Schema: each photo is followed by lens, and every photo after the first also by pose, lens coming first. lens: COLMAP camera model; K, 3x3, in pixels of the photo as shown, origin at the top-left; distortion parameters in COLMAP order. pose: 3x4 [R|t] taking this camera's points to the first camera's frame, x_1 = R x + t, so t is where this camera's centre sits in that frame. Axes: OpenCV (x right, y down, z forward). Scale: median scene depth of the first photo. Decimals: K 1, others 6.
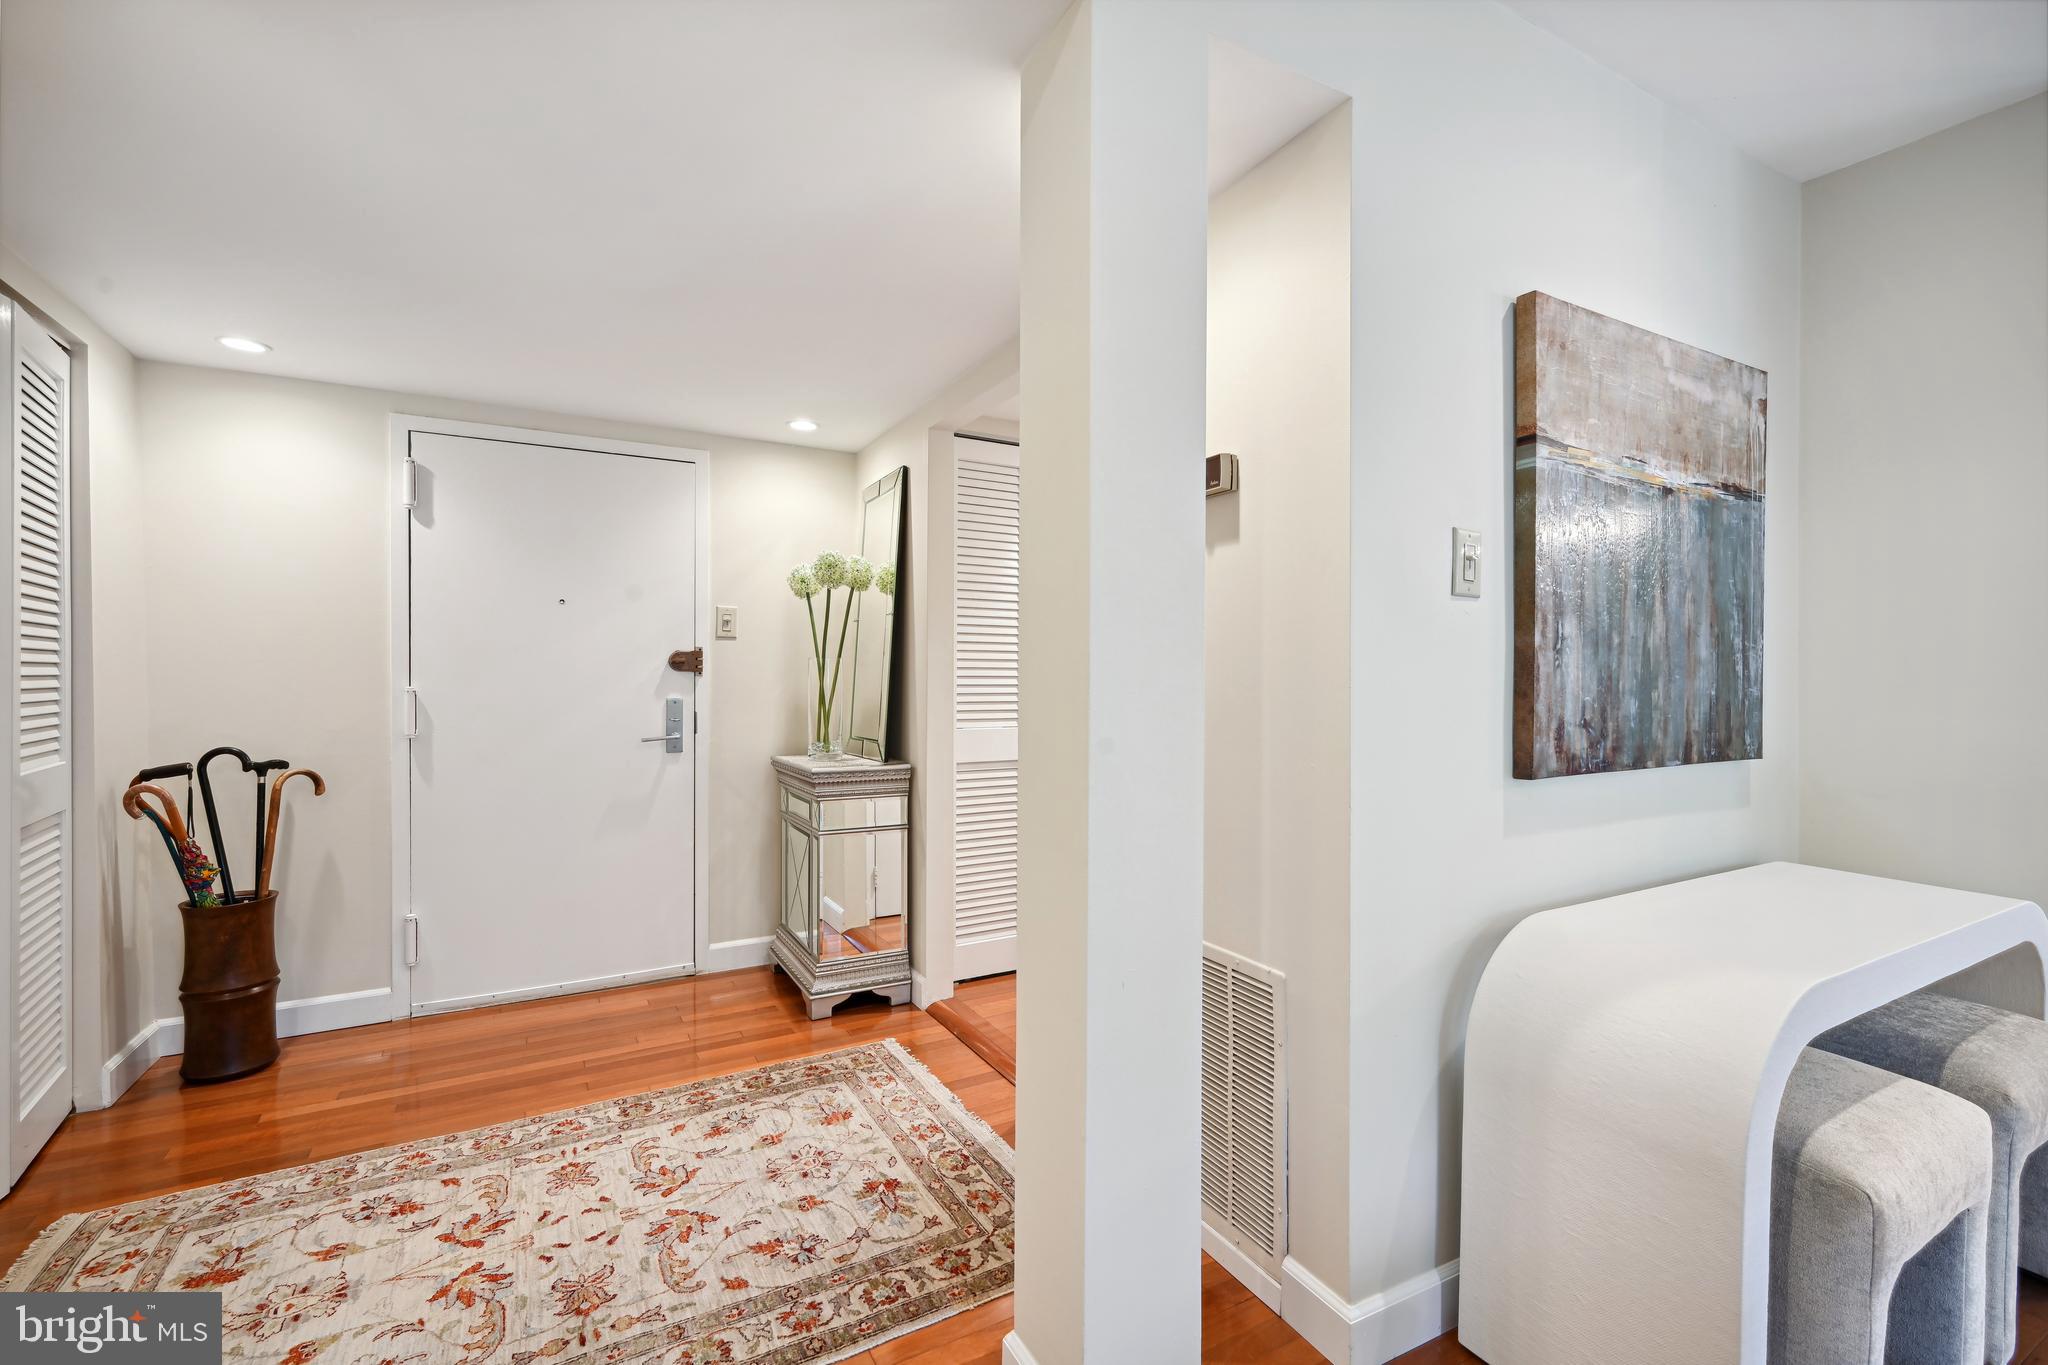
lens RADIAL K [[922.0, 0, 1020.9], [0, 922.0, 680.1], [0, 0, 1]] dist [-0.000545, -0.000794]
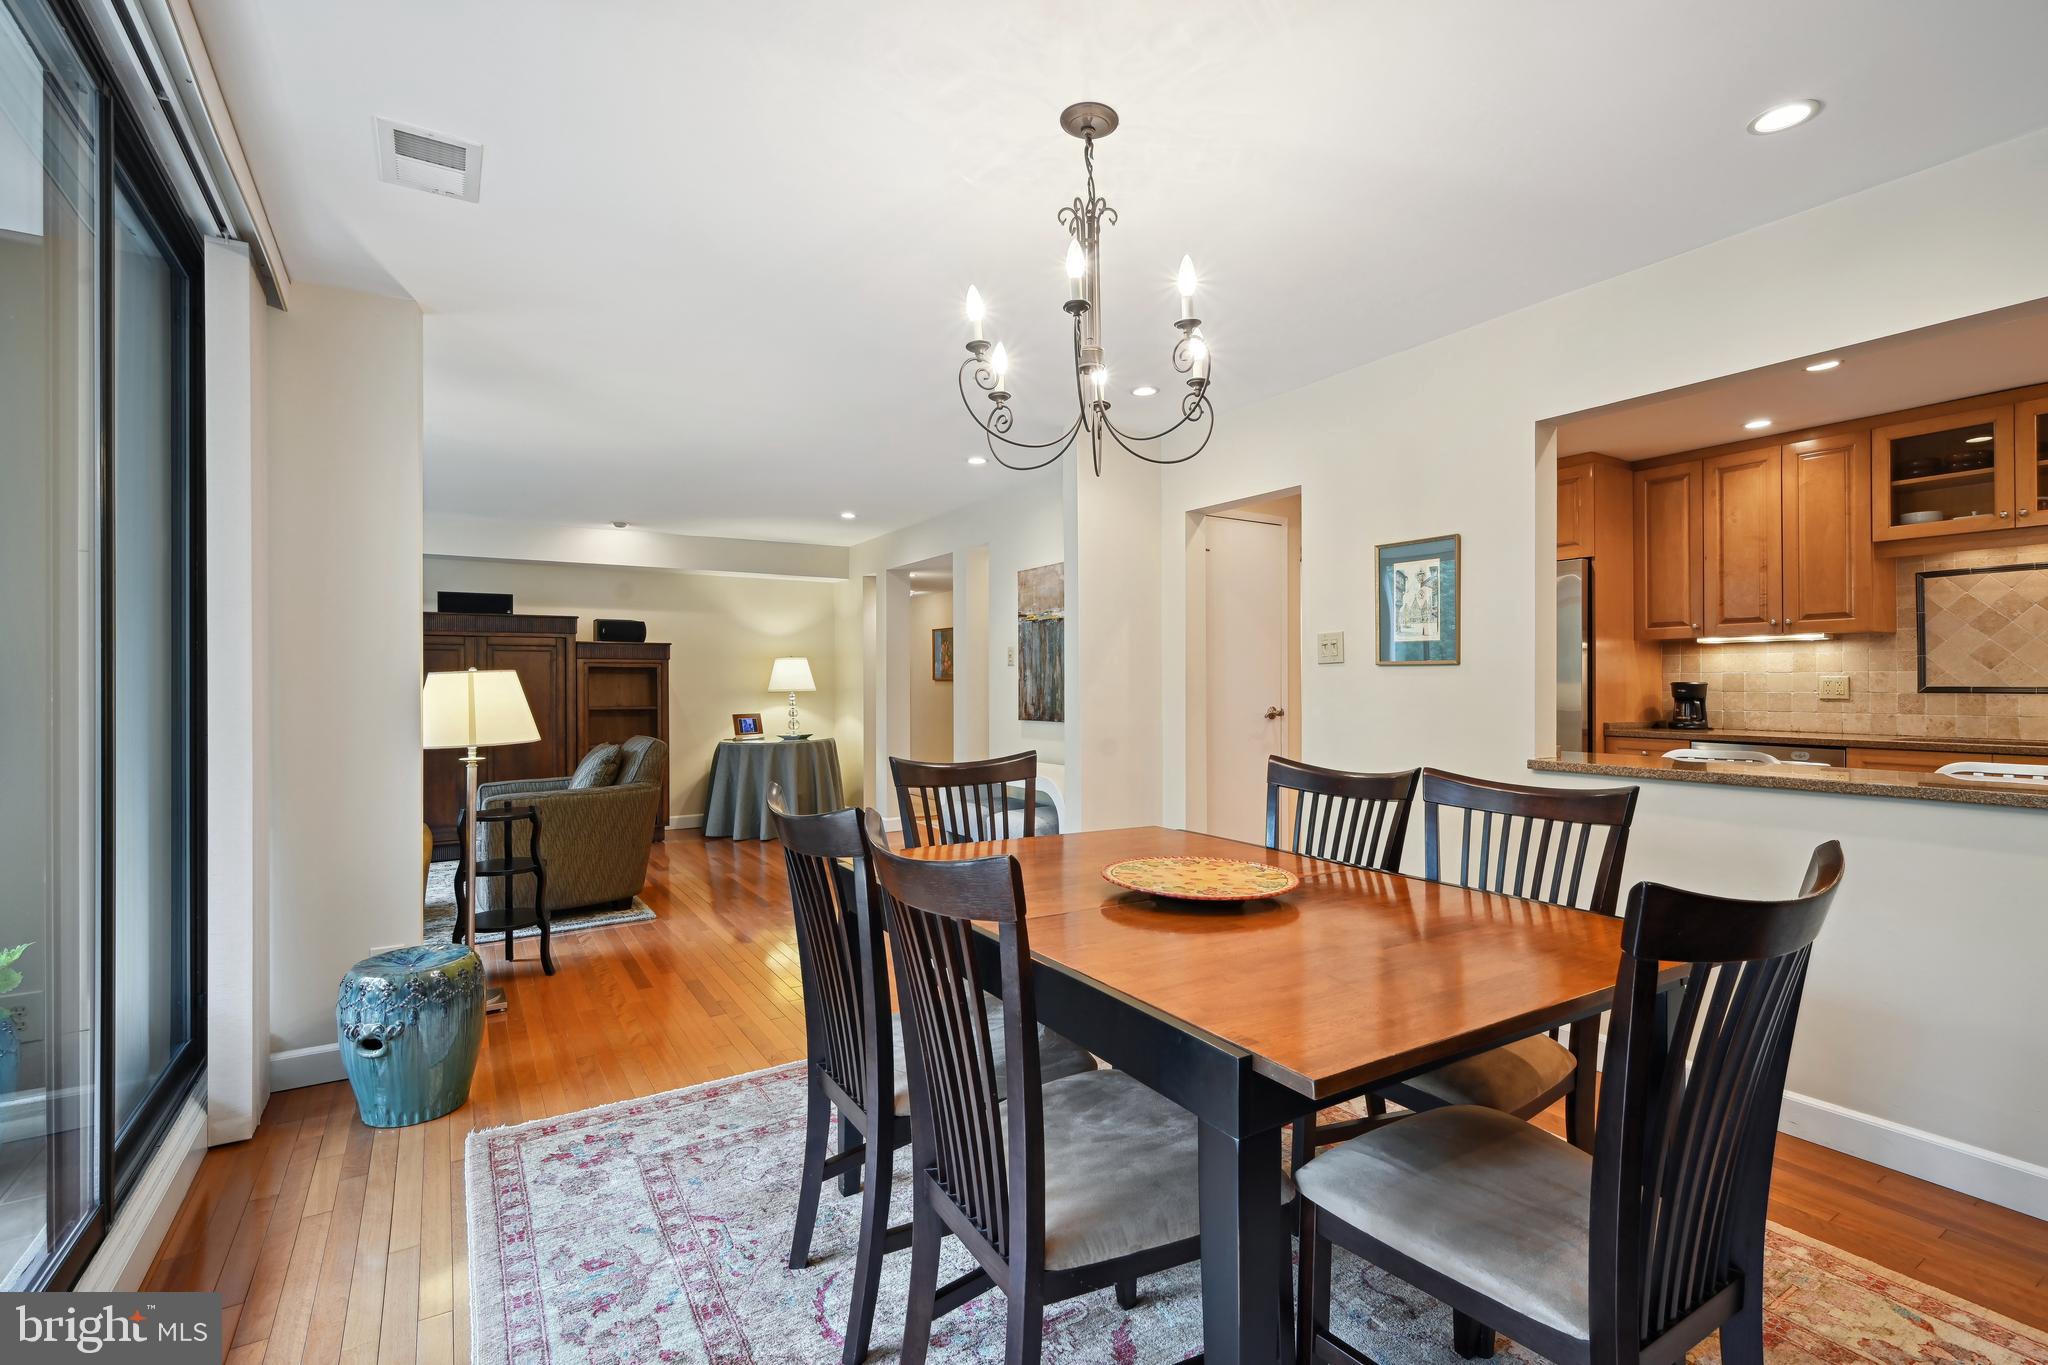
lens RADIAL K [[922.0, 0, 1030.9], [0, 922.0, 683.5], [0, 0, 1]] dist [-0.000545, -0.000794]
pose [[0.056230, -0.013030, -0.998333, 3.652728], [-0.006773, 0.999887, -0.013432, 0.020969], [0.998395, 0.007517, 0.056136, 0.820645]]
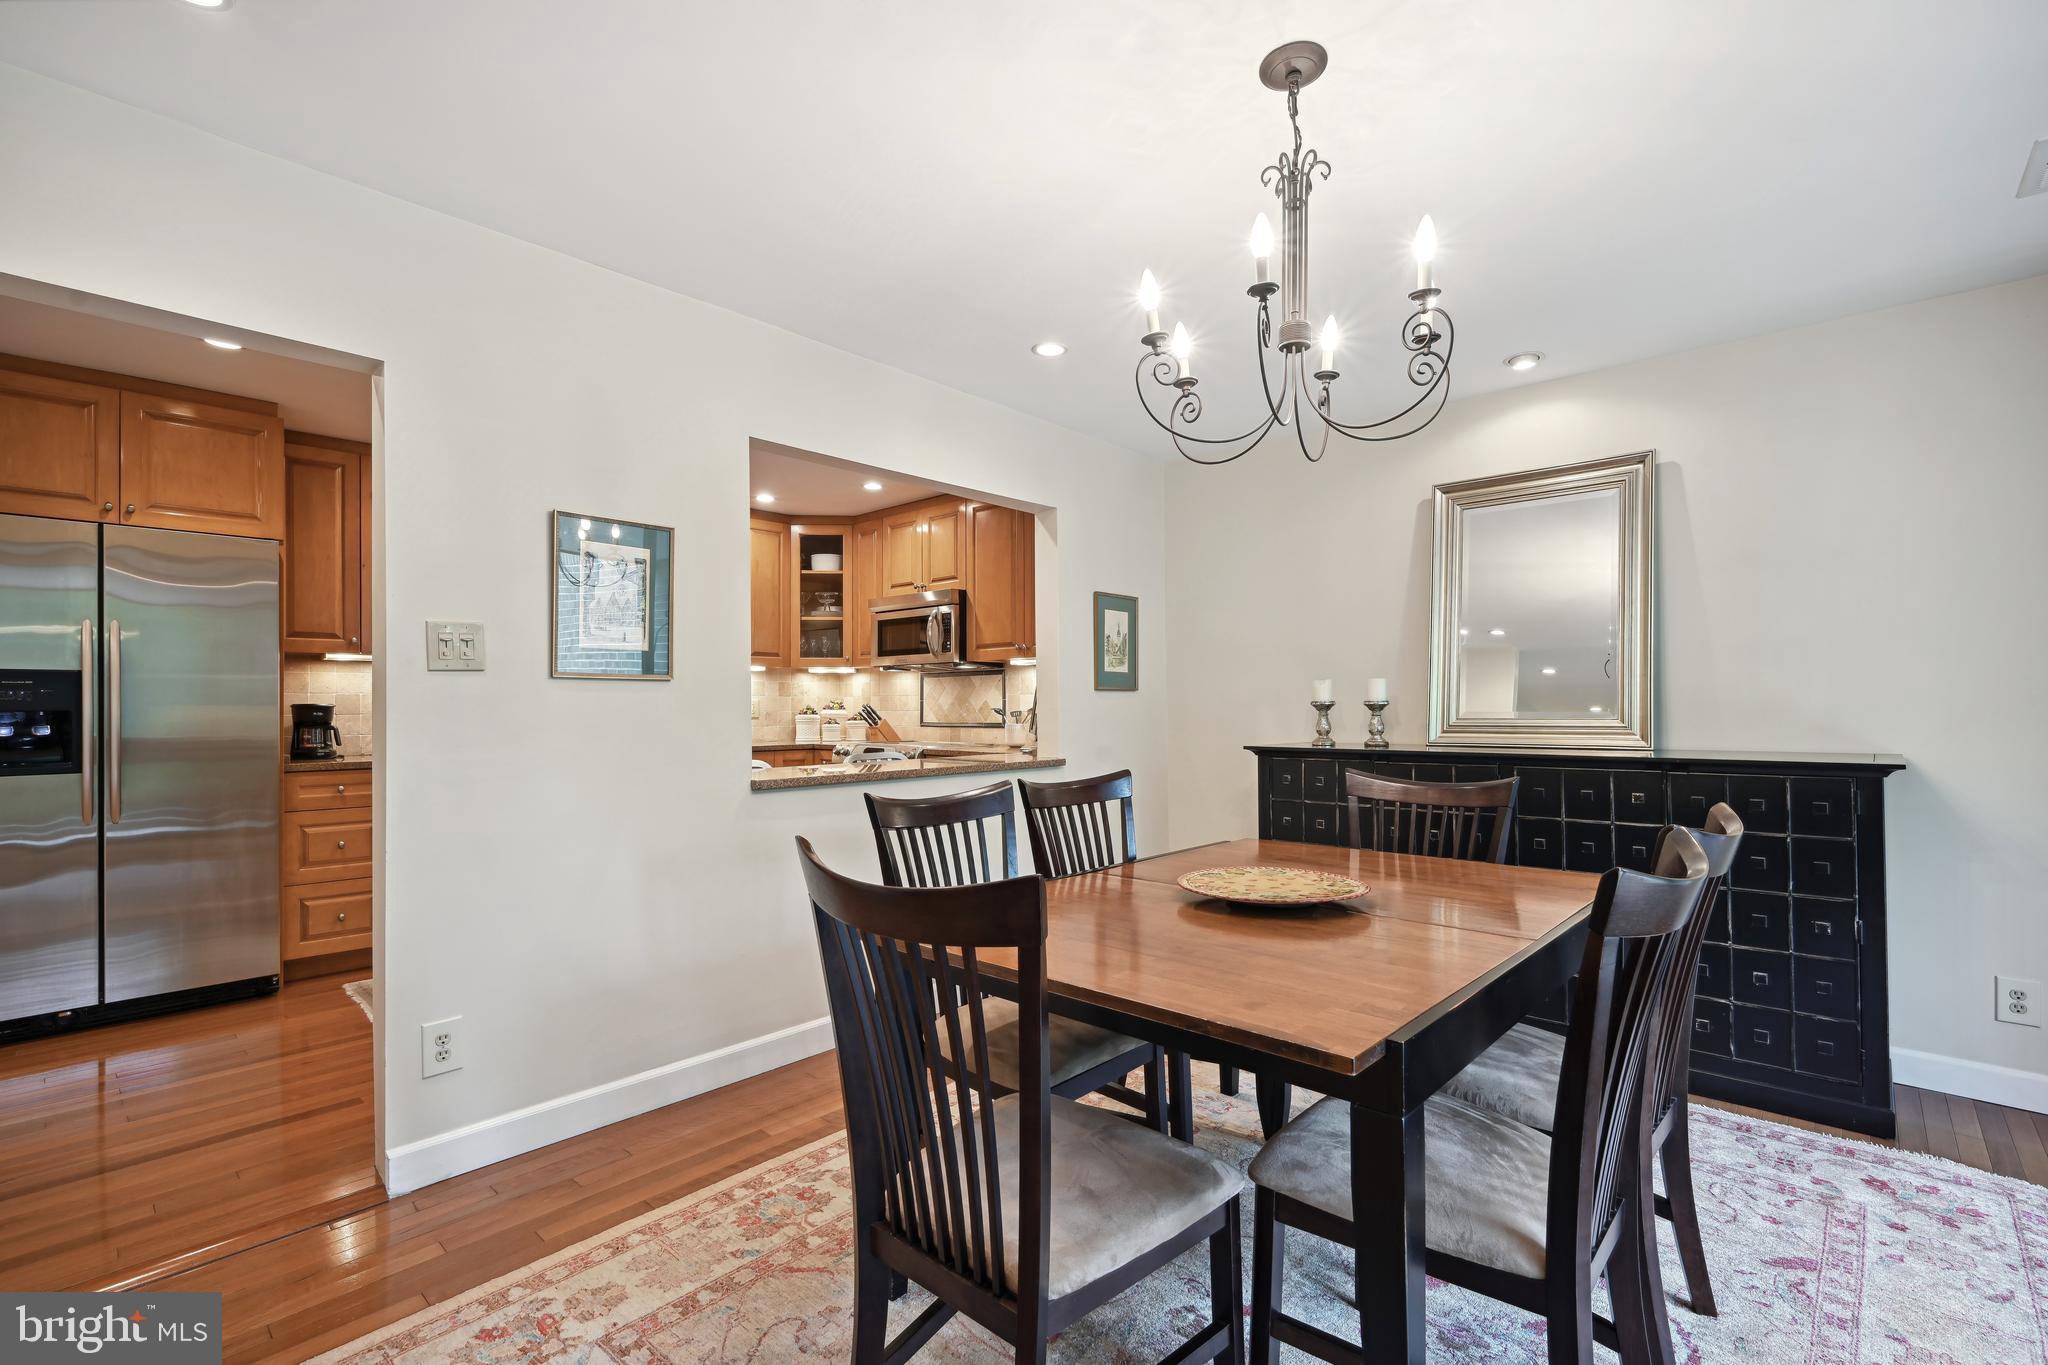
lens RADIAL K [[922.0, 0, 1023.4], [0, 922.0, 694.6], [0, 0, 1]] dist [-0.000545, -0.000794]
pose [[0.950857, -0.012333, 0.309384, 2.013270], [0.017895, 0.999725, -0.015148, 0.012384], [-0.309112, 0.019940, 0.950817, 0.125894]]
